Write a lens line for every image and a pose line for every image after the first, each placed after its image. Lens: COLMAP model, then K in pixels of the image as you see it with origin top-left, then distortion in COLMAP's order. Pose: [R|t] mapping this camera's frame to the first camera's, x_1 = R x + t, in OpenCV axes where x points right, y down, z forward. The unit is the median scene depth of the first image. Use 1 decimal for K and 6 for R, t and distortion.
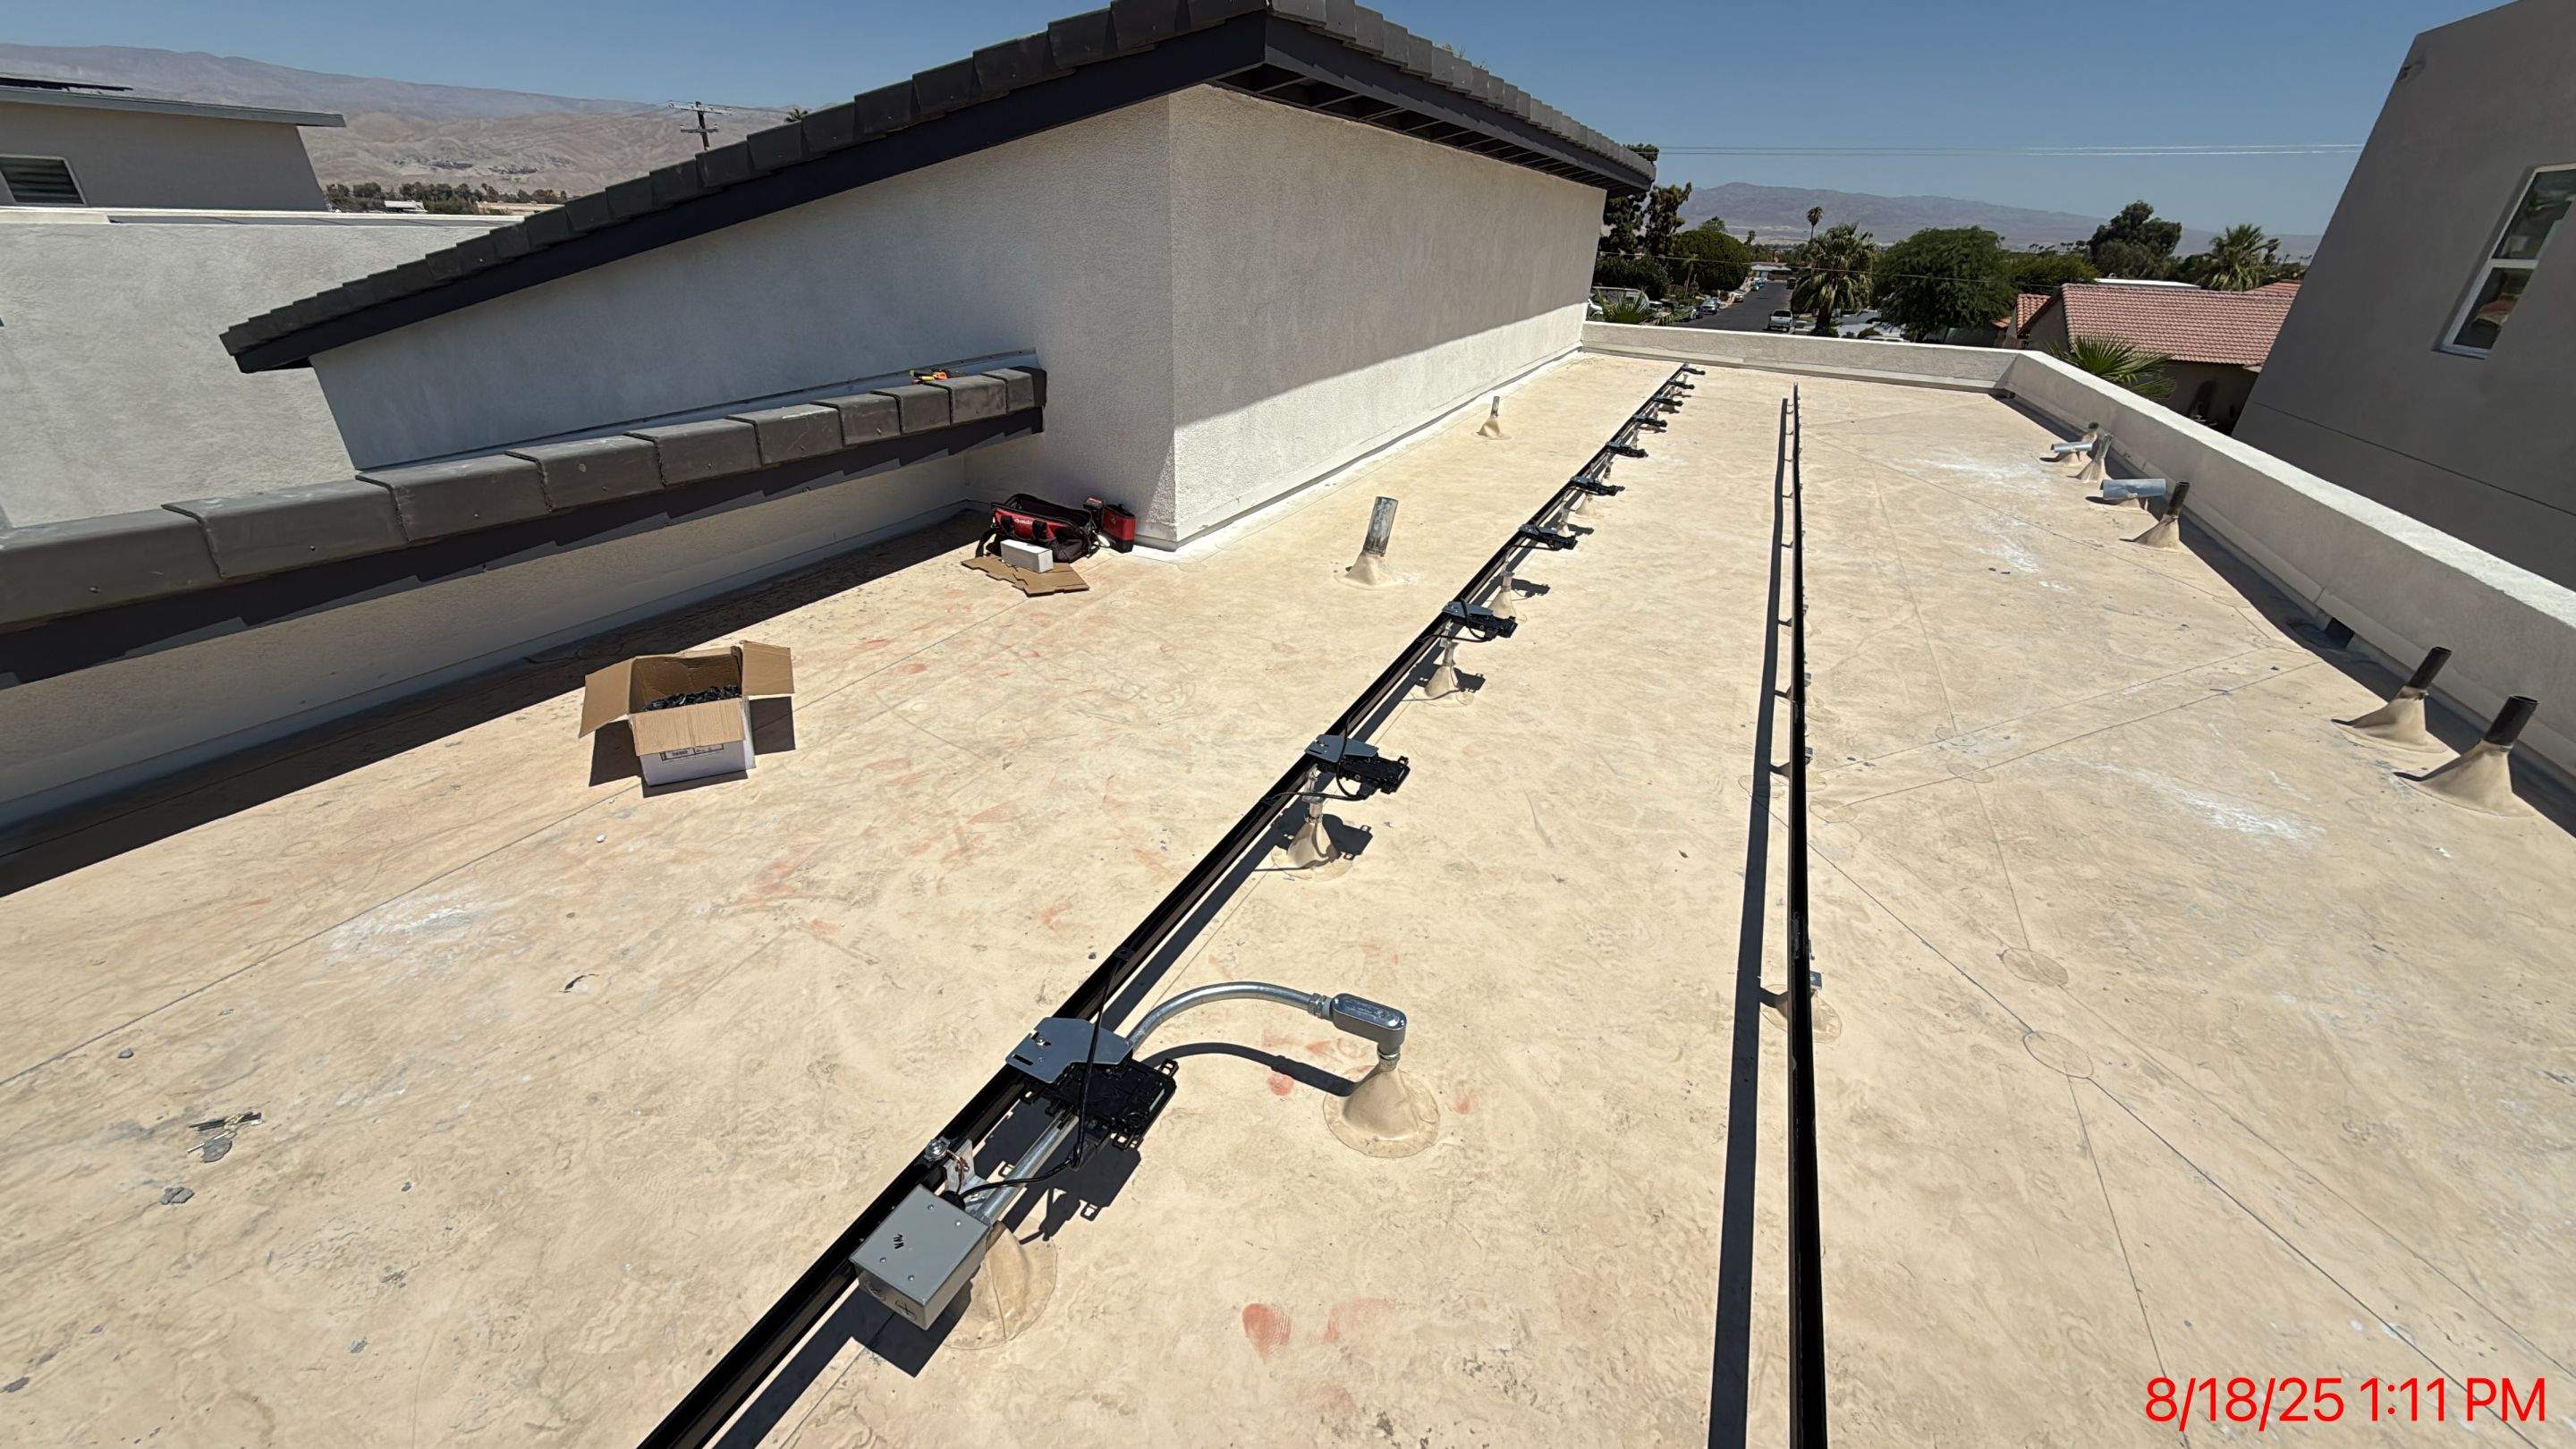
lens RADIAL K [[1016.3, 0, 1303.5], [0, 1016.3, 732.0], [0, 0, 1]] dist [-0.001596, 0.000291]
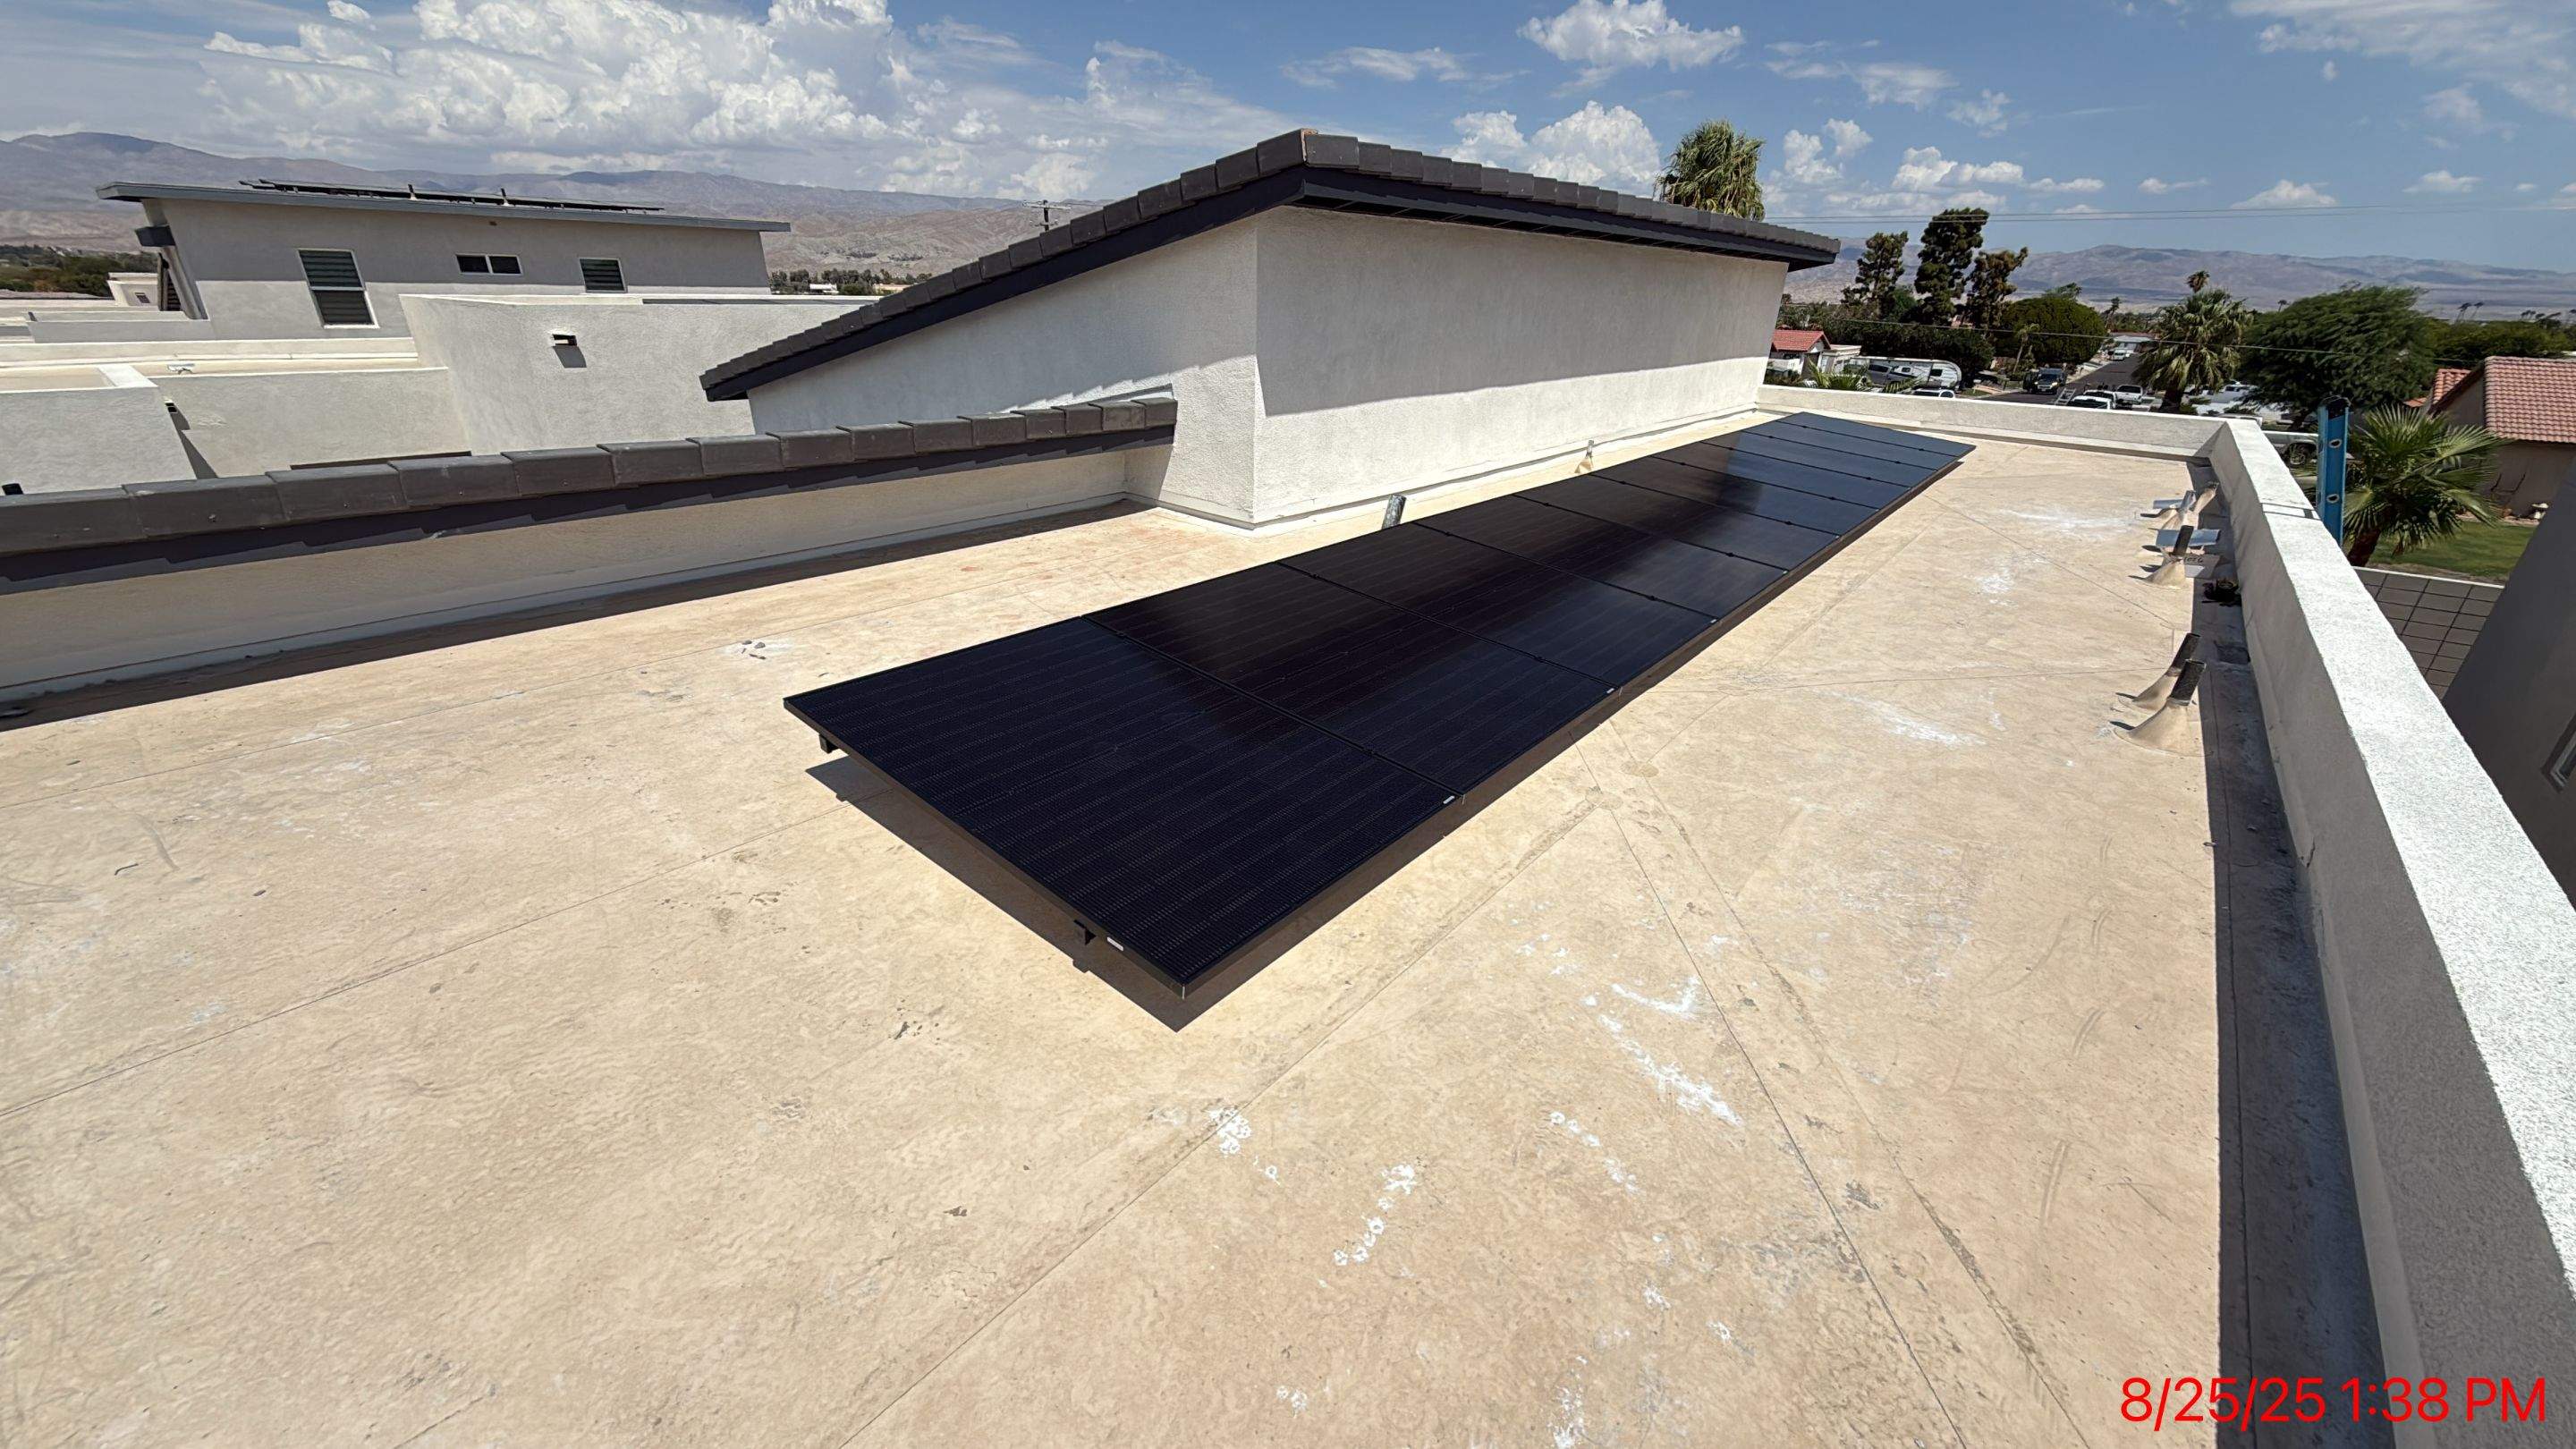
lens RADIAL K [[1016.3, 0, 1281.9], [0, 1016.3, 729.0], [0, 0, 1]] dist [-0.001596, 0.000291]
pose [[0.962590, 0.097992, -0.252623, 0.142974], [-0.113382, 0.992436, -0.047066, 0.074707], [0.246100, 0.073948, 0.966419, -0.150591]]
